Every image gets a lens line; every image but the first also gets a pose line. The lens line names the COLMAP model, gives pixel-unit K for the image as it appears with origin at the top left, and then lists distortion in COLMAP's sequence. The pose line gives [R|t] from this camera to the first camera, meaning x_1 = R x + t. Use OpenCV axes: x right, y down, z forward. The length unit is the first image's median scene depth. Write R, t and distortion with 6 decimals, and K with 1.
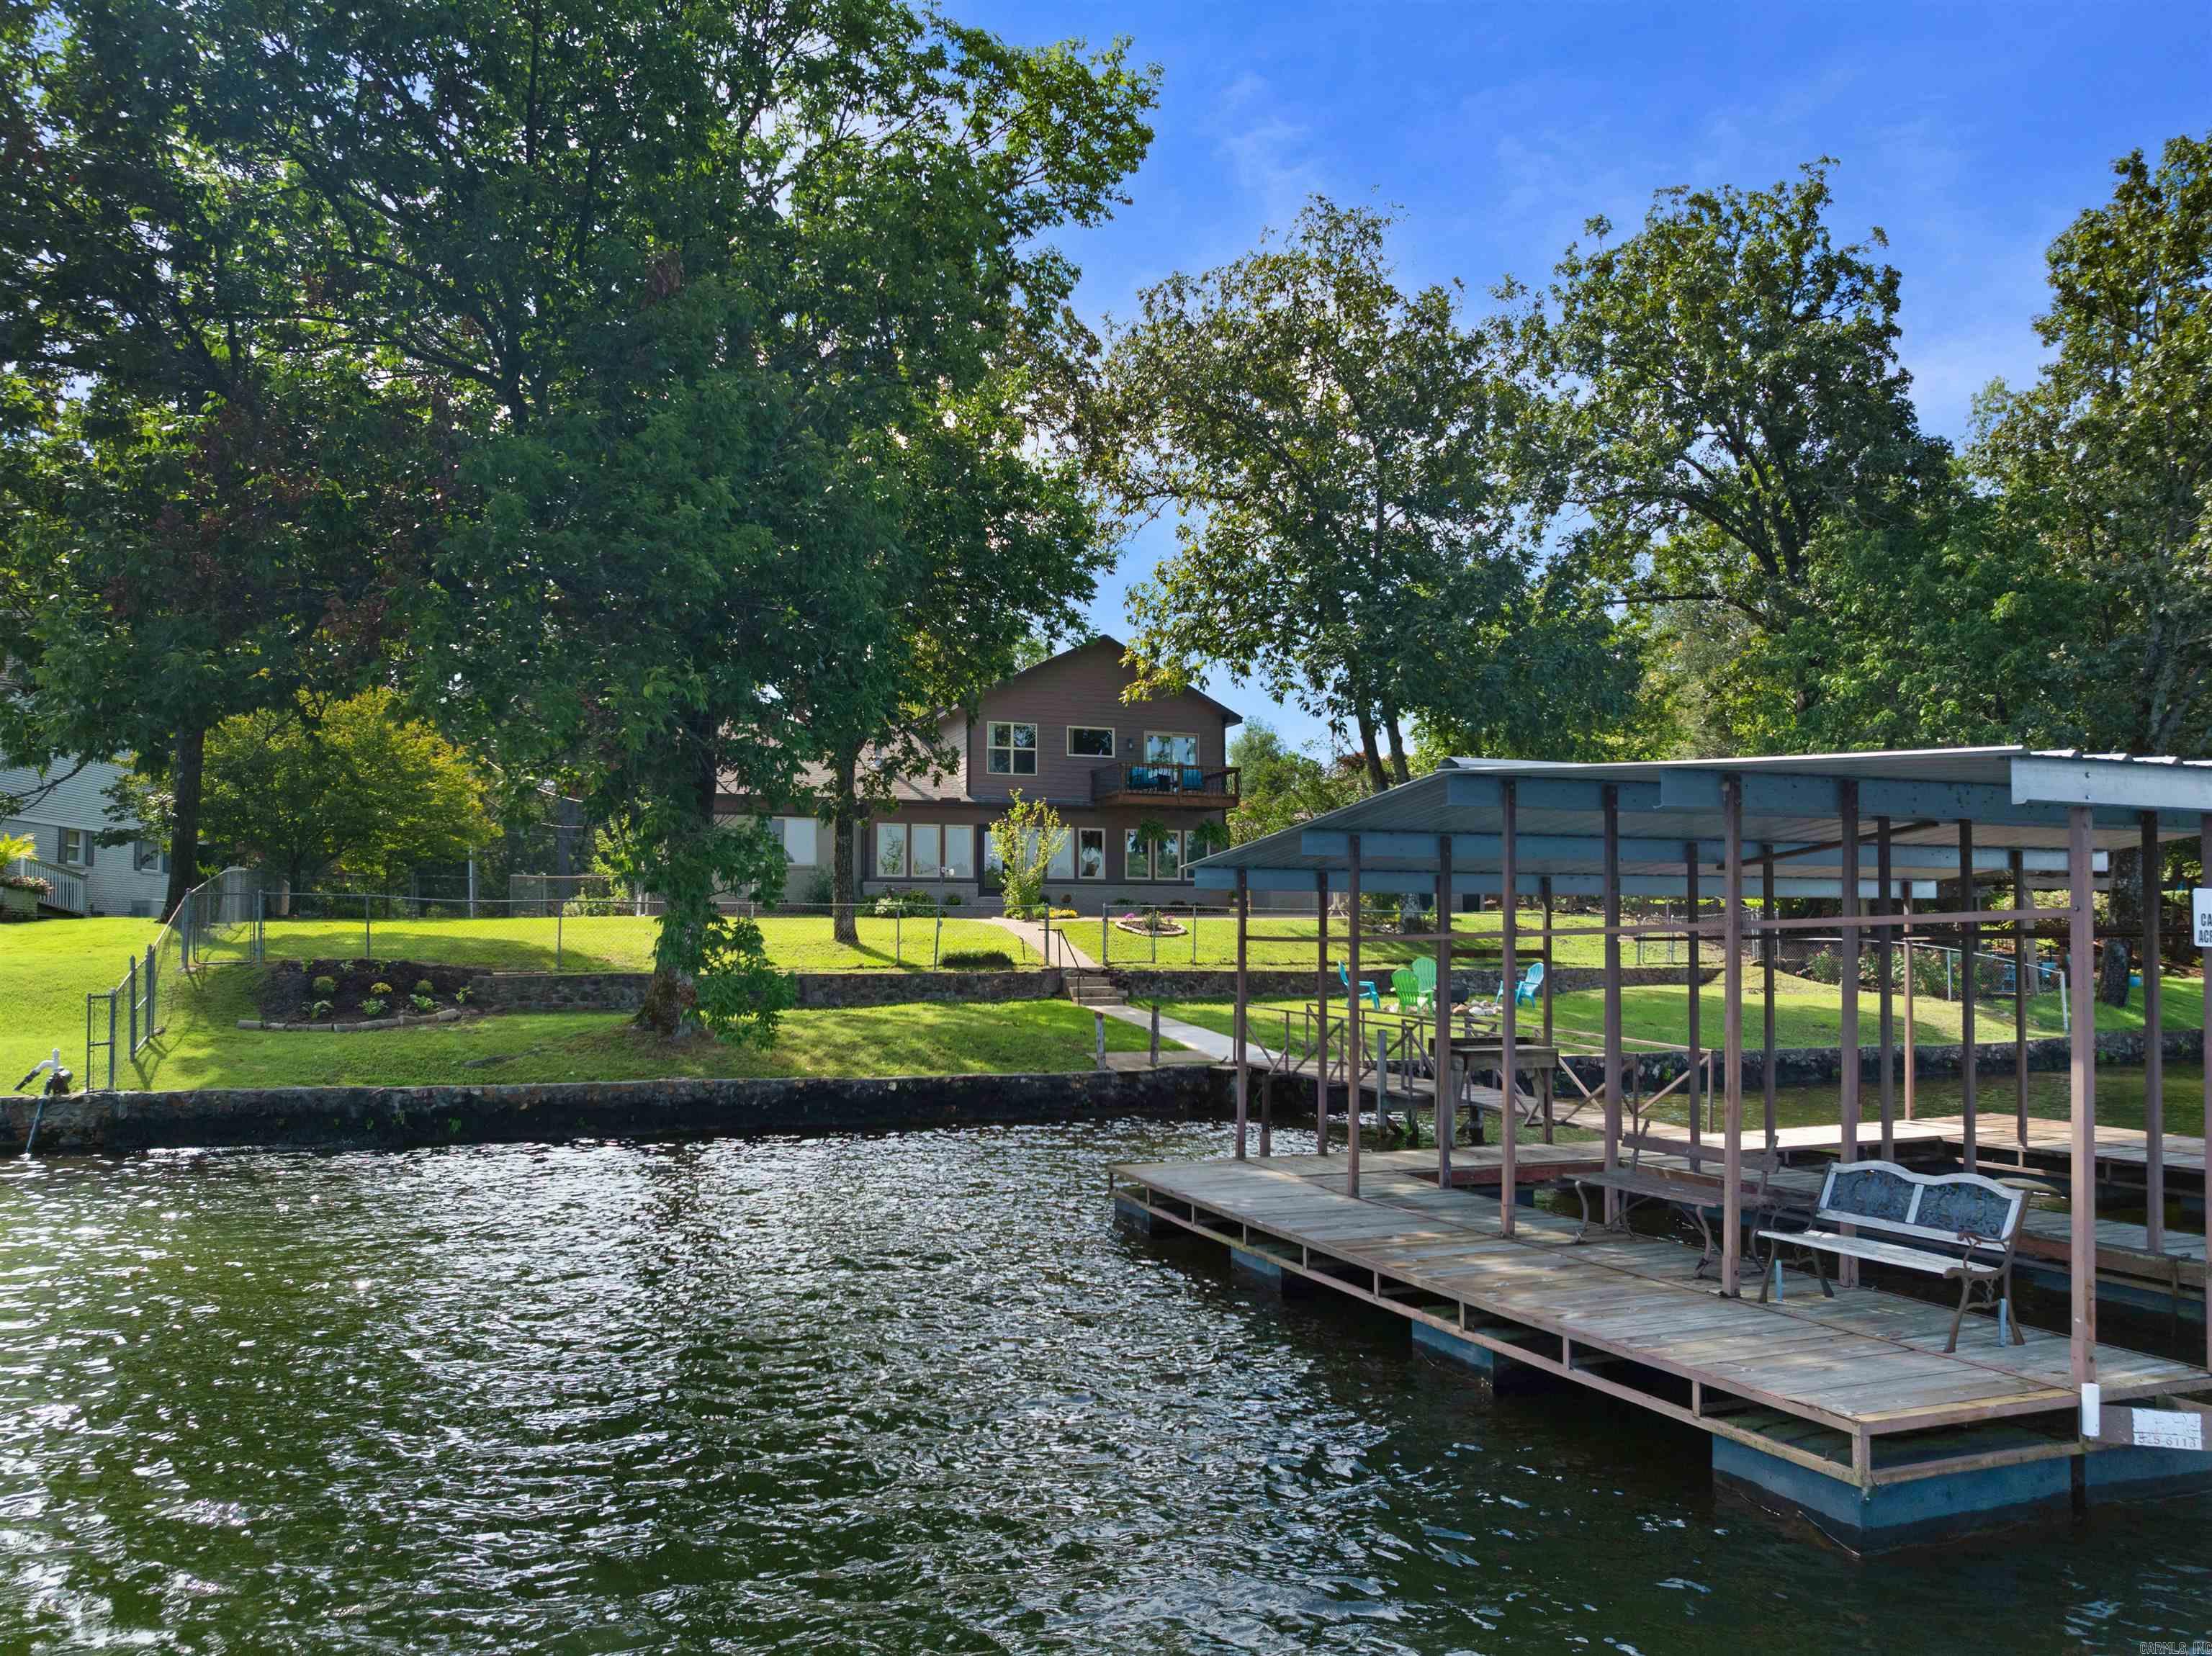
lens RADIAL K [[1583.1, 0, 1106.0], [0, 1583.1, 828.0], [0, 0, 1]] dist [-0.039848, -0.002885]
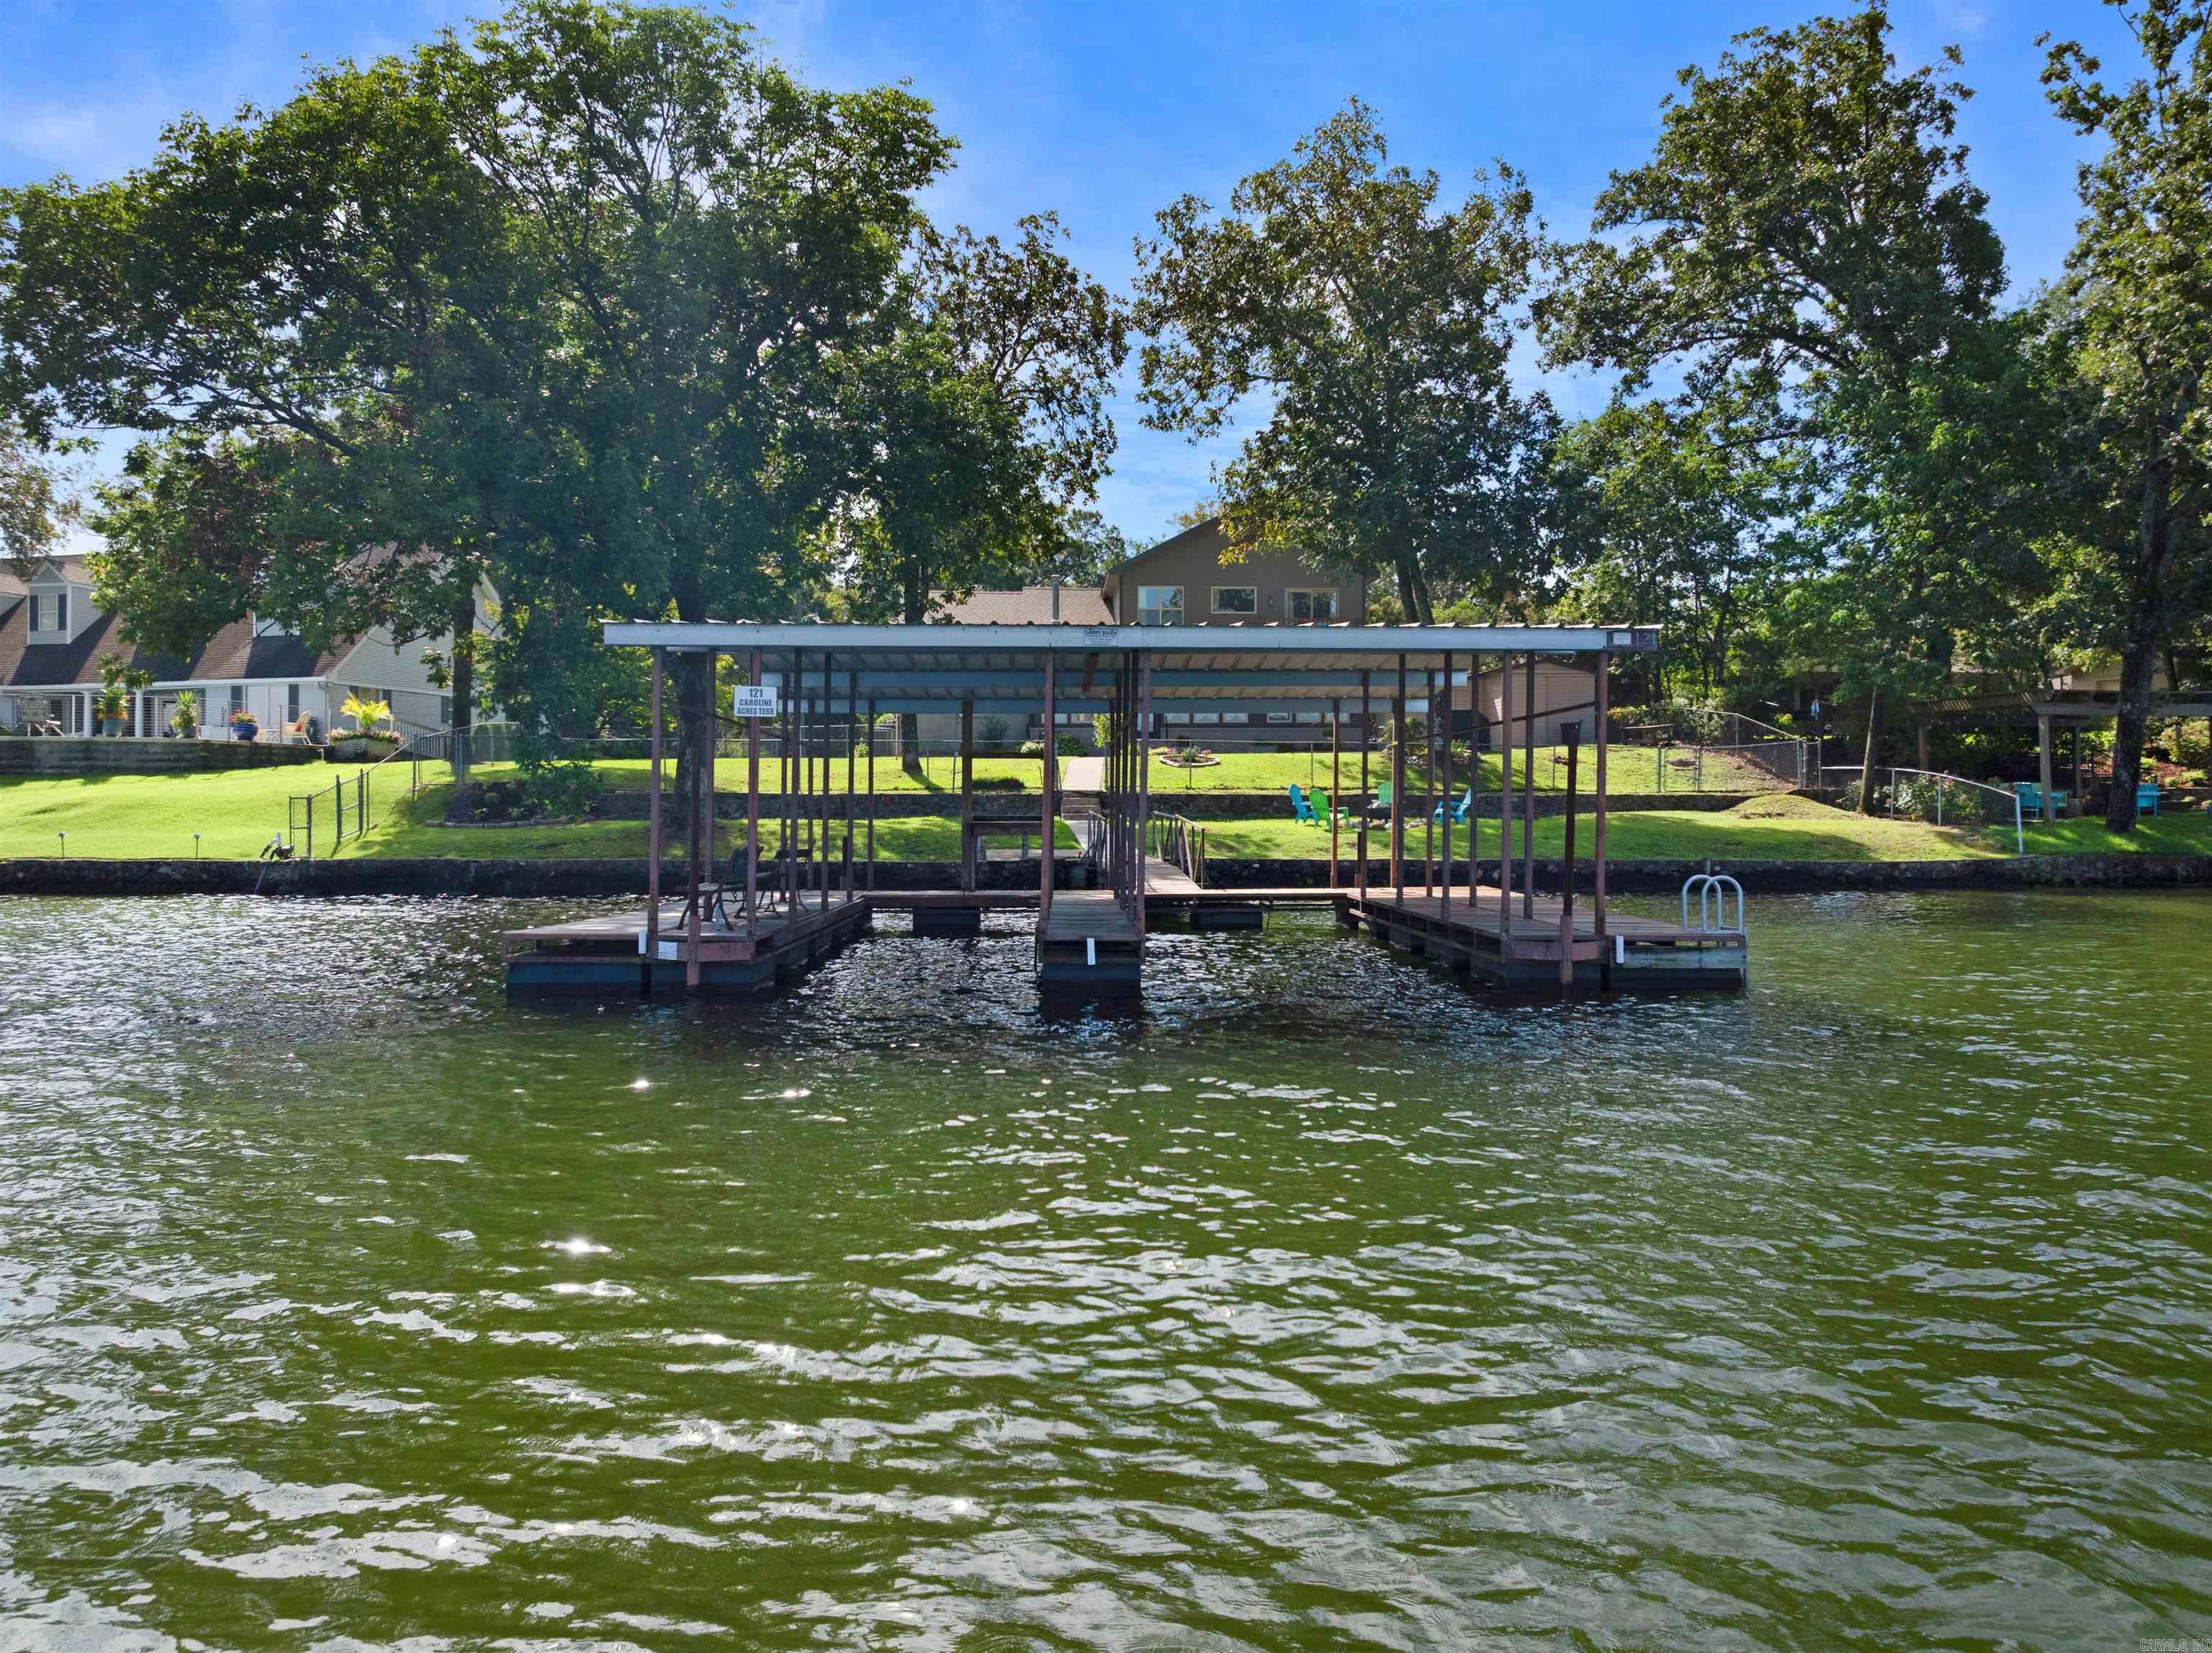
lens RADIAL K [[1583.4, 0, 1106.0], [0, 1583.4, 826.5], [0, 0, 1]] dist [-0.039848, -0.002885]
pose [[0.951995, 0.004555, -0.306079, 0.334212], [0.023327, 0.995902, 0.087377, 0.007109], [0.305222, -0.090323, 0.947988, -0.150649]]
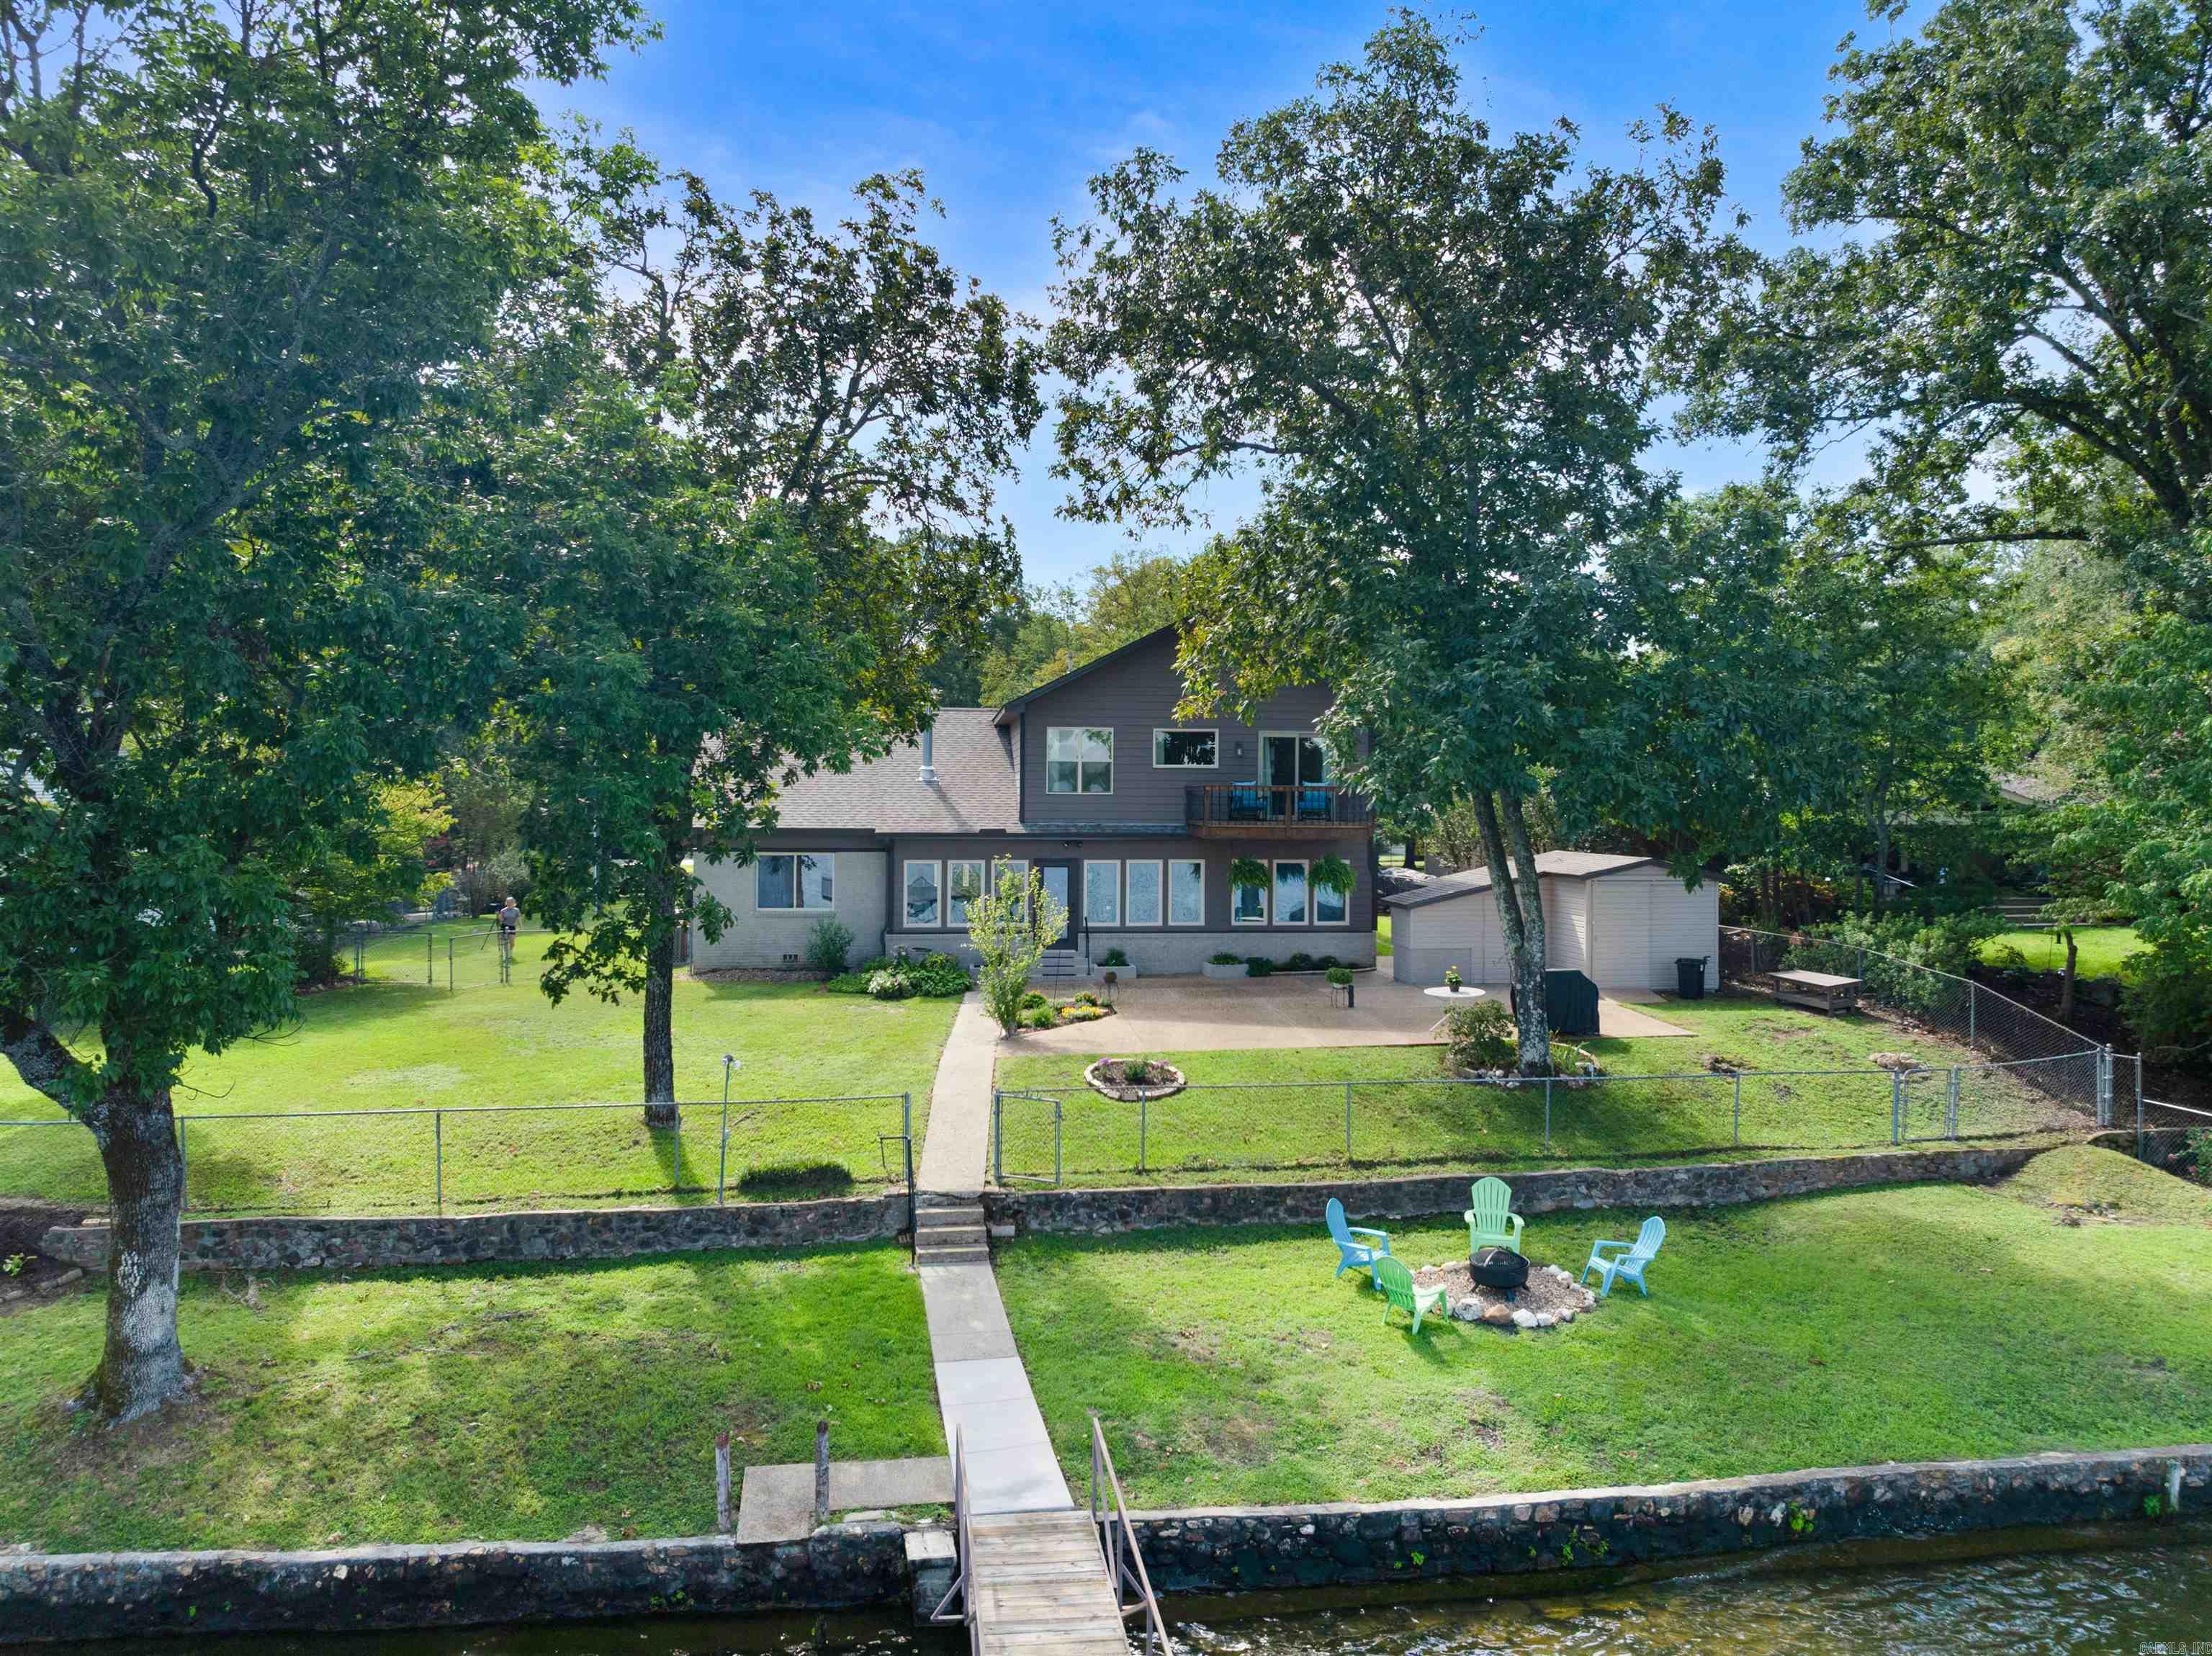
lens RADIAL K [[1620.6, 0, 1096.6], [0, 1620.6, 787.3], [0, 0, 1]] dist [-0.045505, -0.004277]
pose [[0.968942, 0.004950, -0.247237, 0.194255], [0.010989, 0.997950, 0.063047, -0.116159], [0.247042, -0.063806, 0.966902, 0.291588]]
